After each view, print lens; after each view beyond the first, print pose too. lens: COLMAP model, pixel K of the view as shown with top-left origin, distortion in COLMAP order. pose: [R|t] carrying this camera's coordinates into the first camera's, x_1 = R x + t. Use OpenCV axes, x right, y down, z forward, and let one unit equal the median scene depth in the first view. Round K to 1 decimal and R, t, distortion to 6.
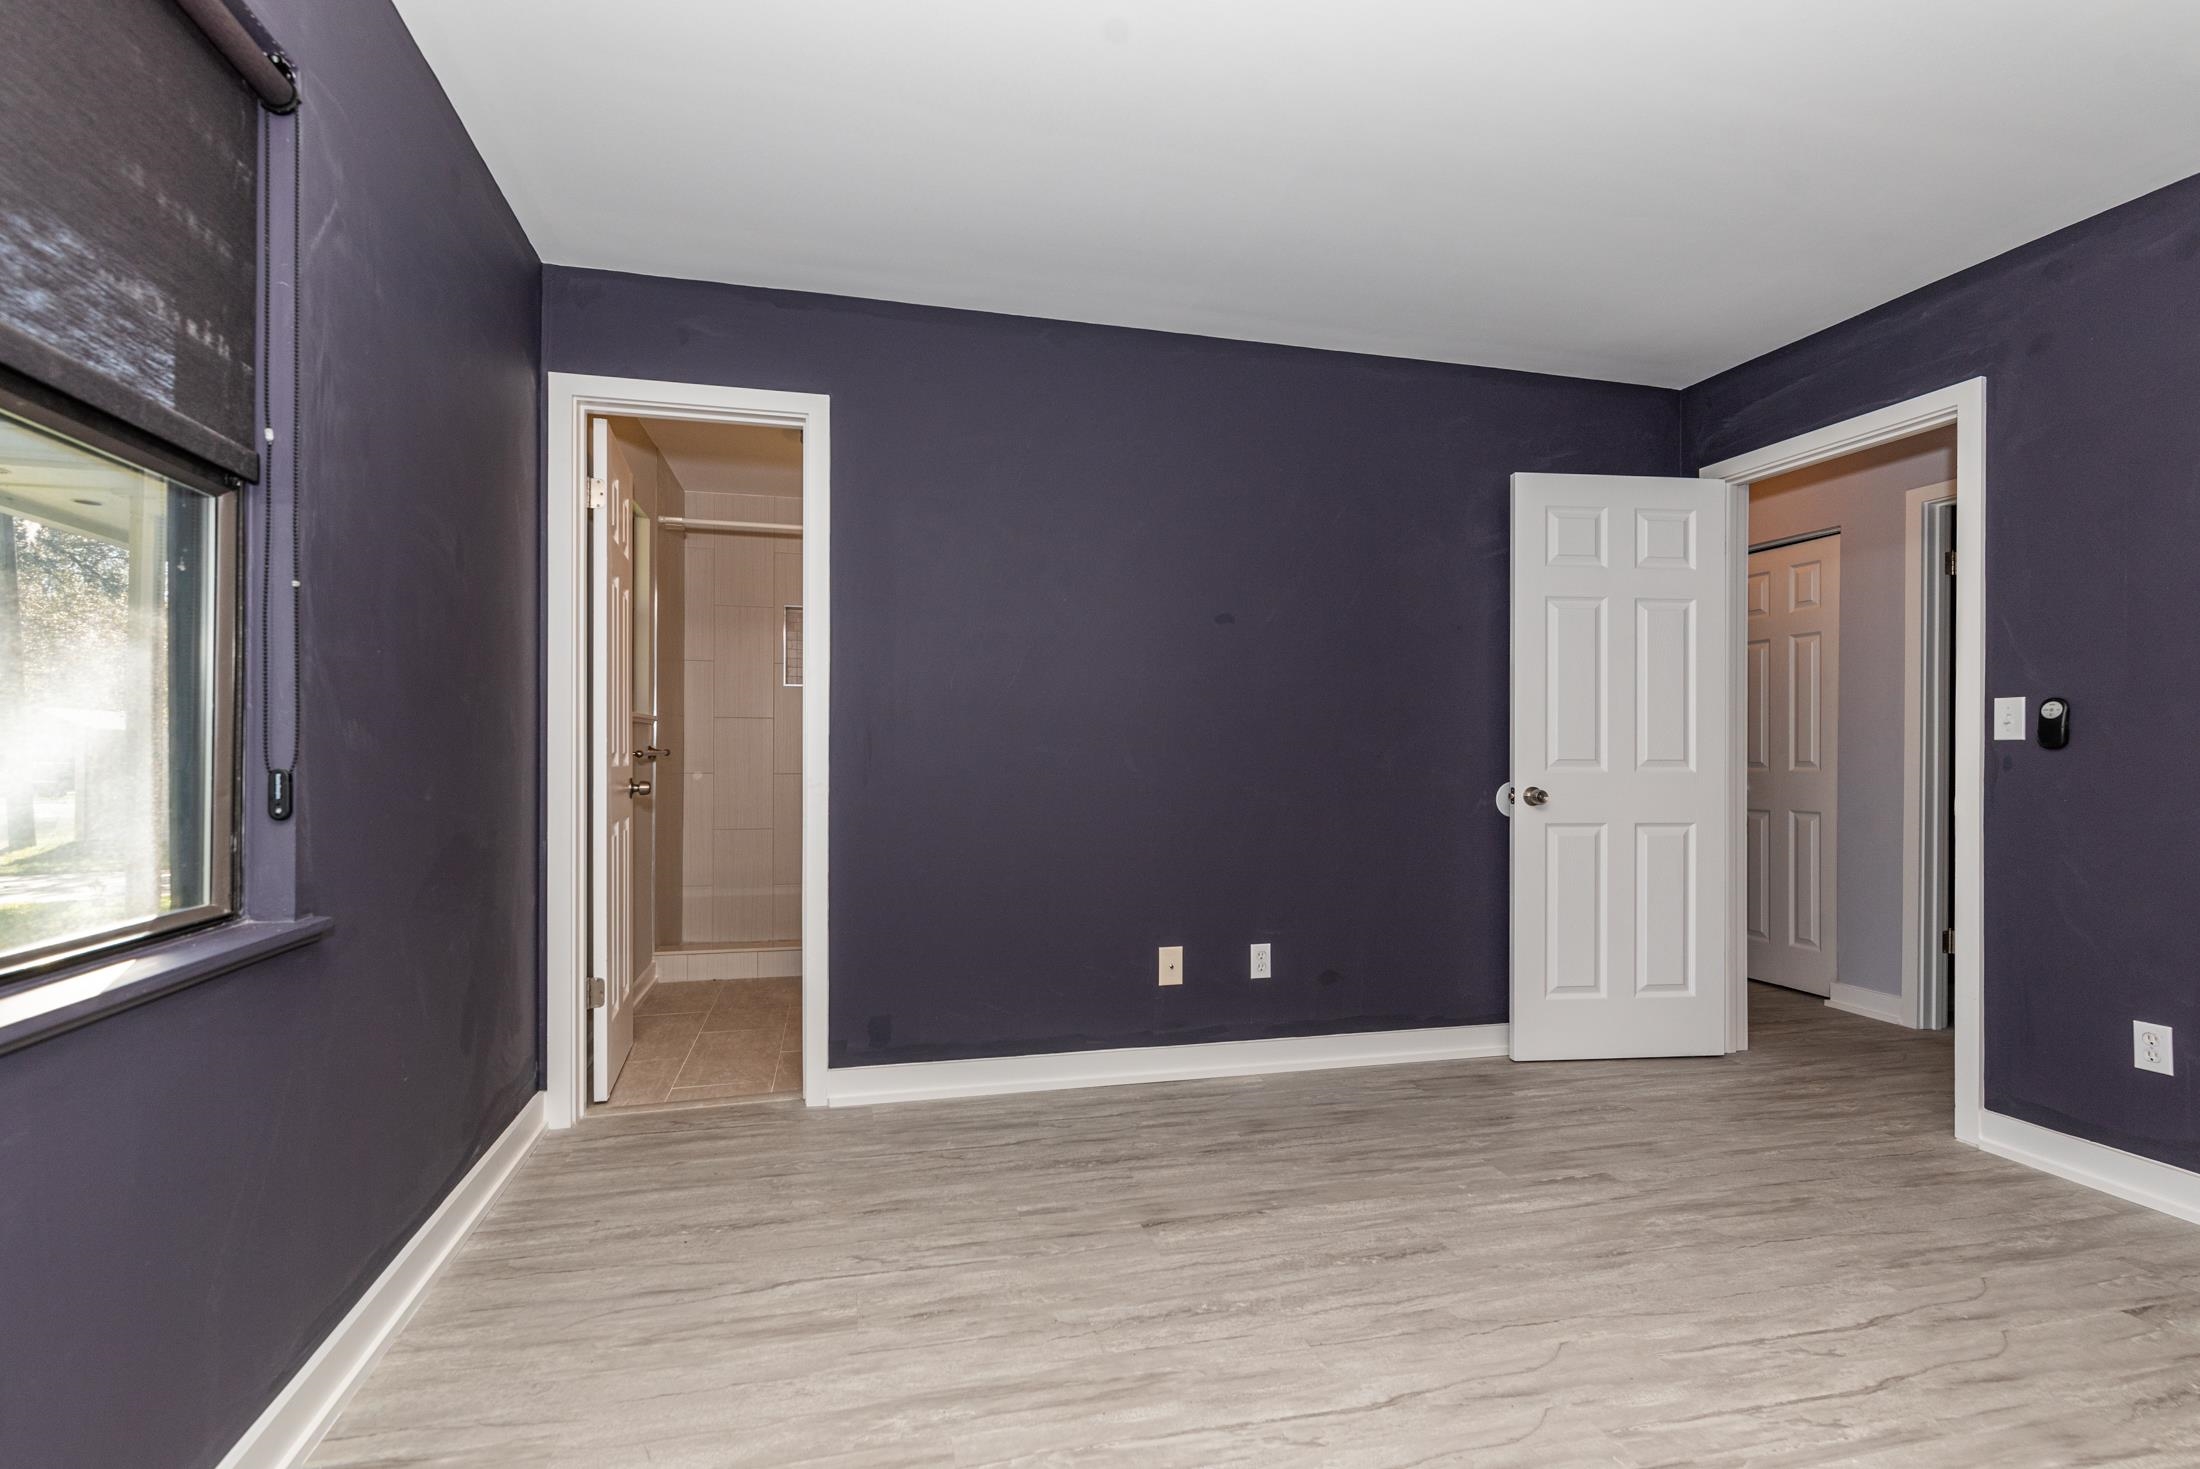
lens RADIAL K [[965.1, 0, 1088.7], [0, 965.1, 752.7], [0, 0, 1]] dist [0.002647, -0.000688]
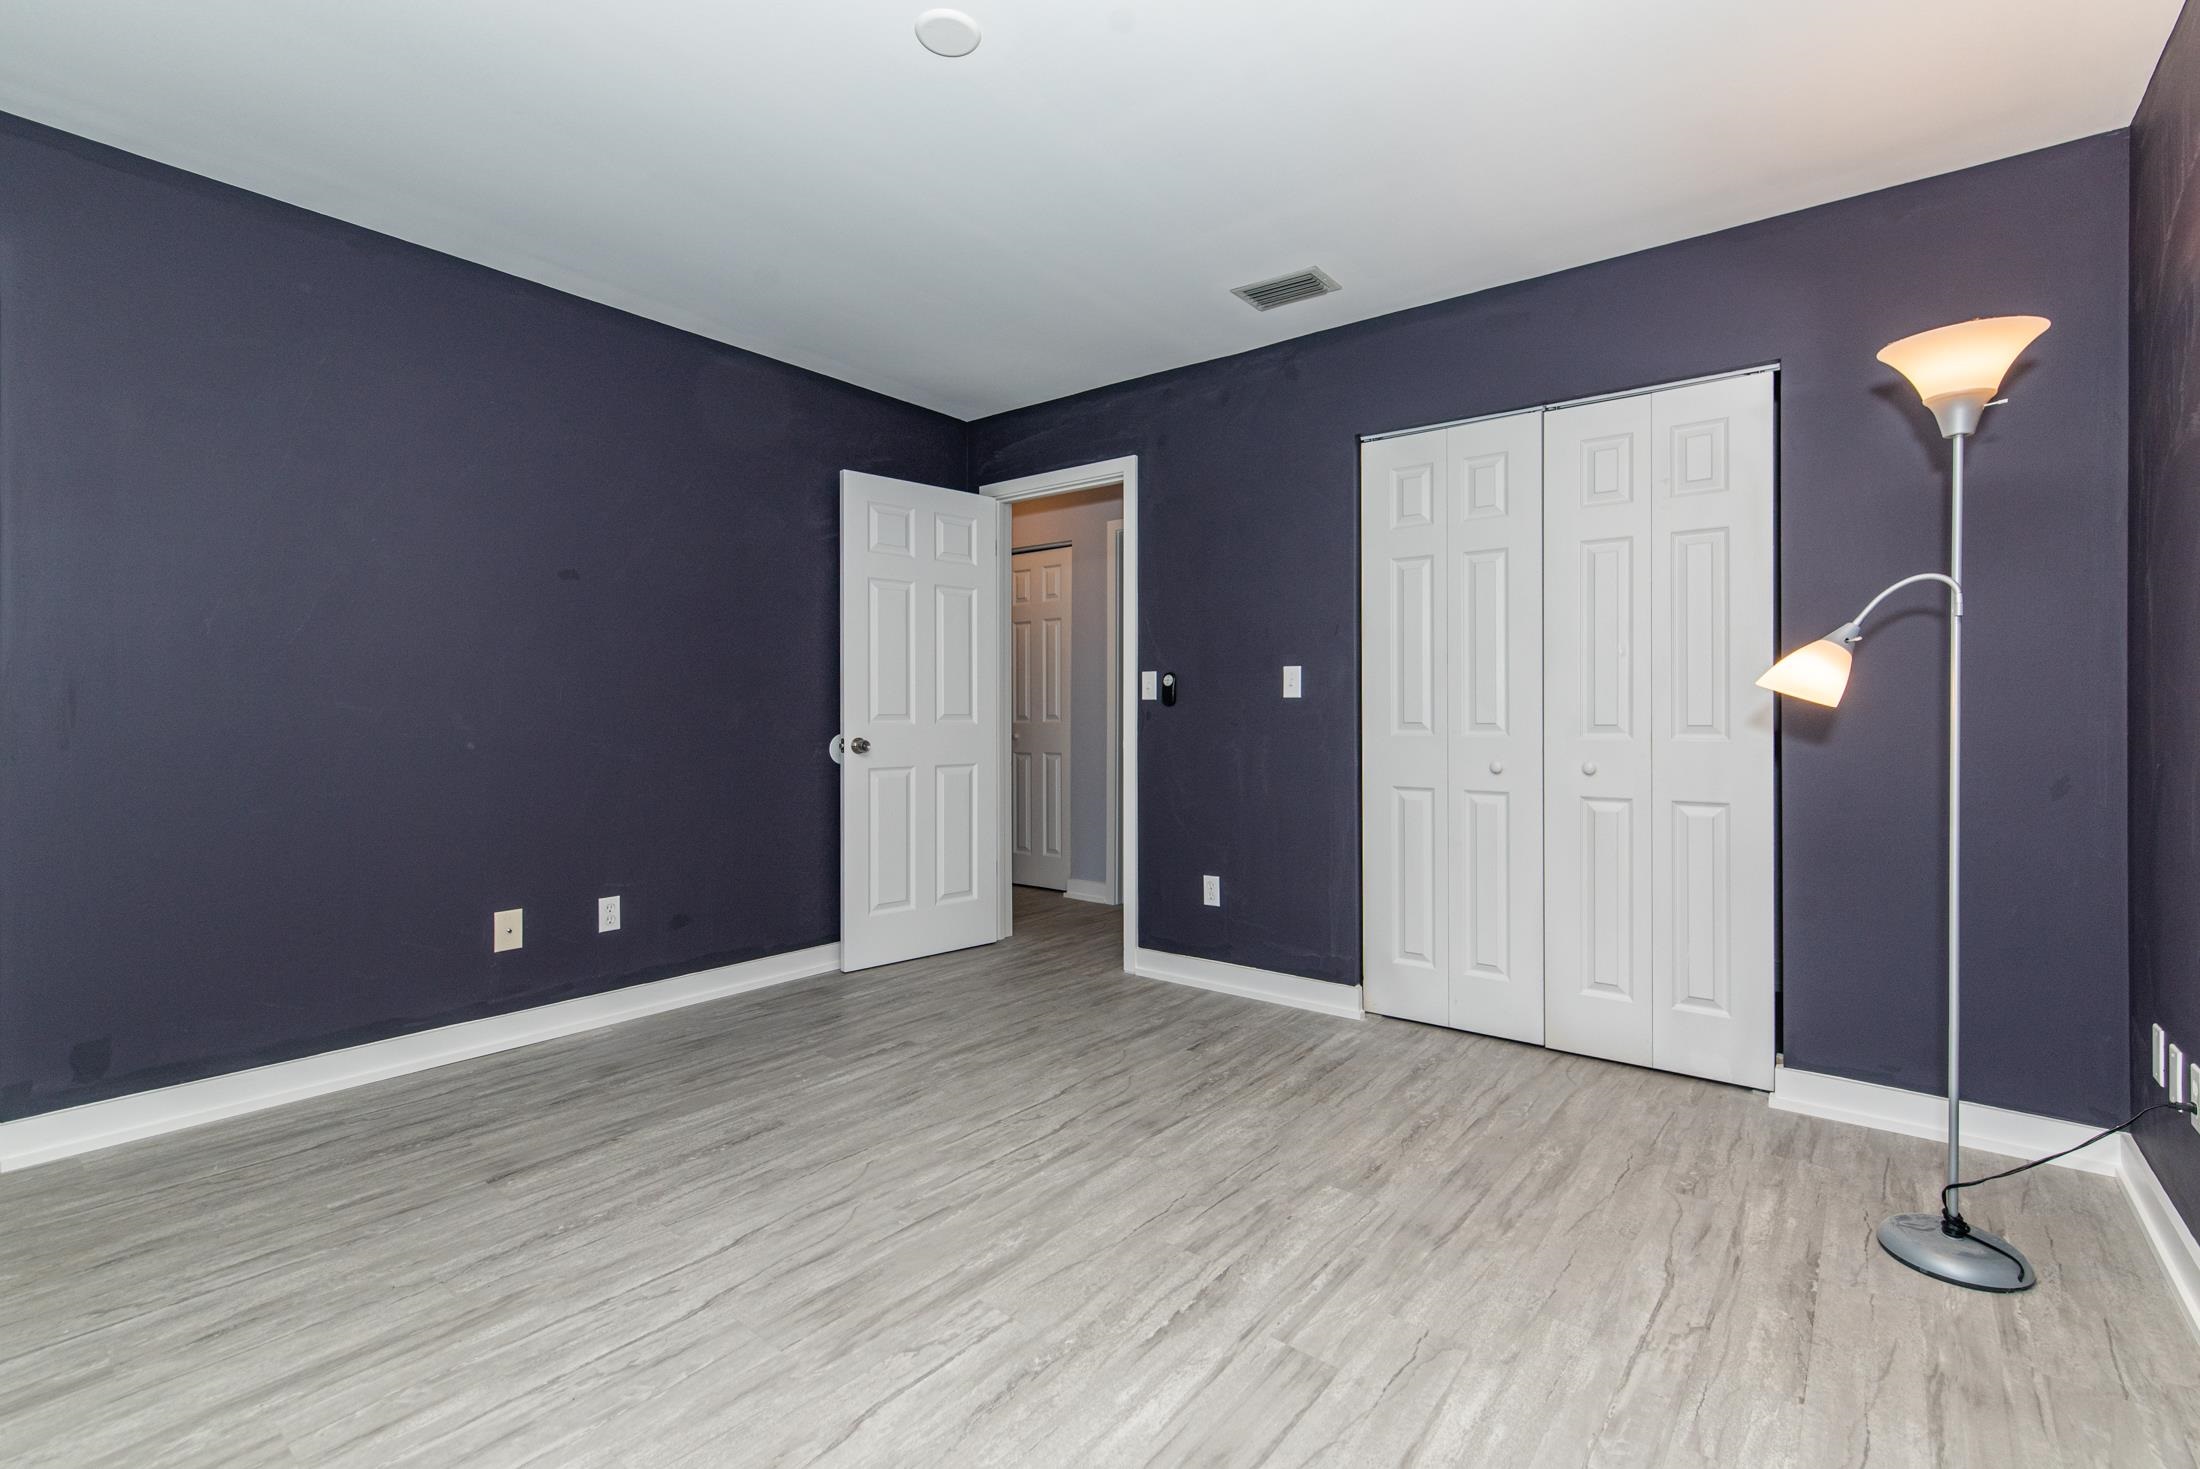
lens RADIAL K [[965.1, 0, 1054.3], [0, 965.1, 711.5], [0, 0, 1]] dist [0.002647, -0.000688]
pose [[0.814846, -0.003103, 0.579669, -0.039827], [0.002005, 0.999995, 0.002535, 0.001234], [-0.579674, -0.000903, 0.814848, -0.138754]]
